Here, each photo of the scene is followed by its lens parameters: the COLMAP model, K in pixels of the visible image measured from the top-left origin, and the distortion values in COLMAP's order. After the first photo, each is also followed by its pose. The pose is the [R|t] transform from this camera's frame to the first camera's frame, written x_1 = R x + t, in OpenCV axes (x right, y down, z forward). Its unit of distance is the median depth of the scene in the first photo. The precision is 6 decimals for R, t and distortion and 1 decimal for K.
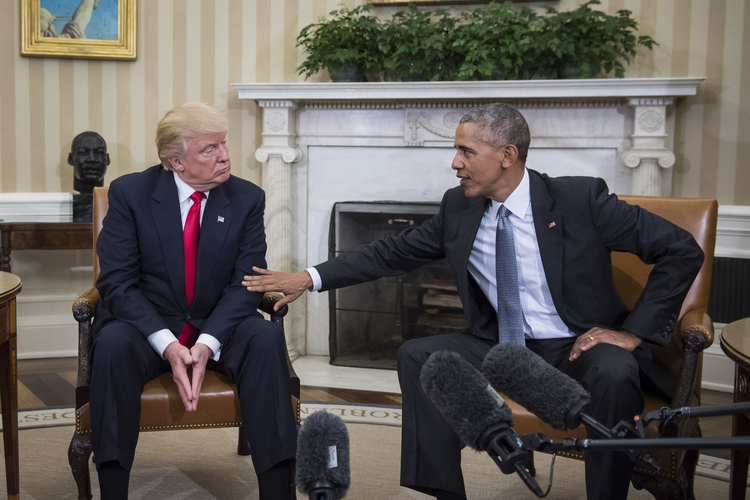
lens RADIAL K [[622.2, 0, 375.0], [0, 622.2, 250.0], [0, 0, 1]] dist [0.005118, 0.002405]
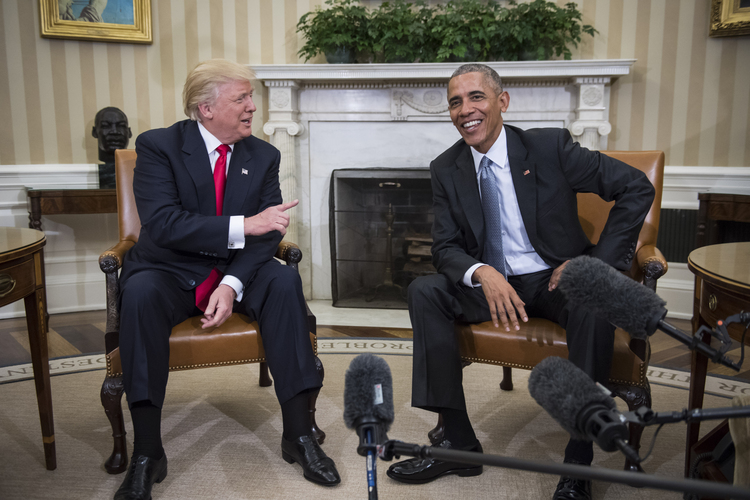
lens RADIAL K [[430.2, 0, 375.0], [0, 430.2, 250.0], [0, 0, 1]] dist [0.004995, 0.001368]
pose [[0.995543, -0.031006, 0.089070, -0.066080], [0.028038, 0.999015, 0.034382, 0.052125], [-0.090049, -0.031731, 0.995432, 0.184076]]
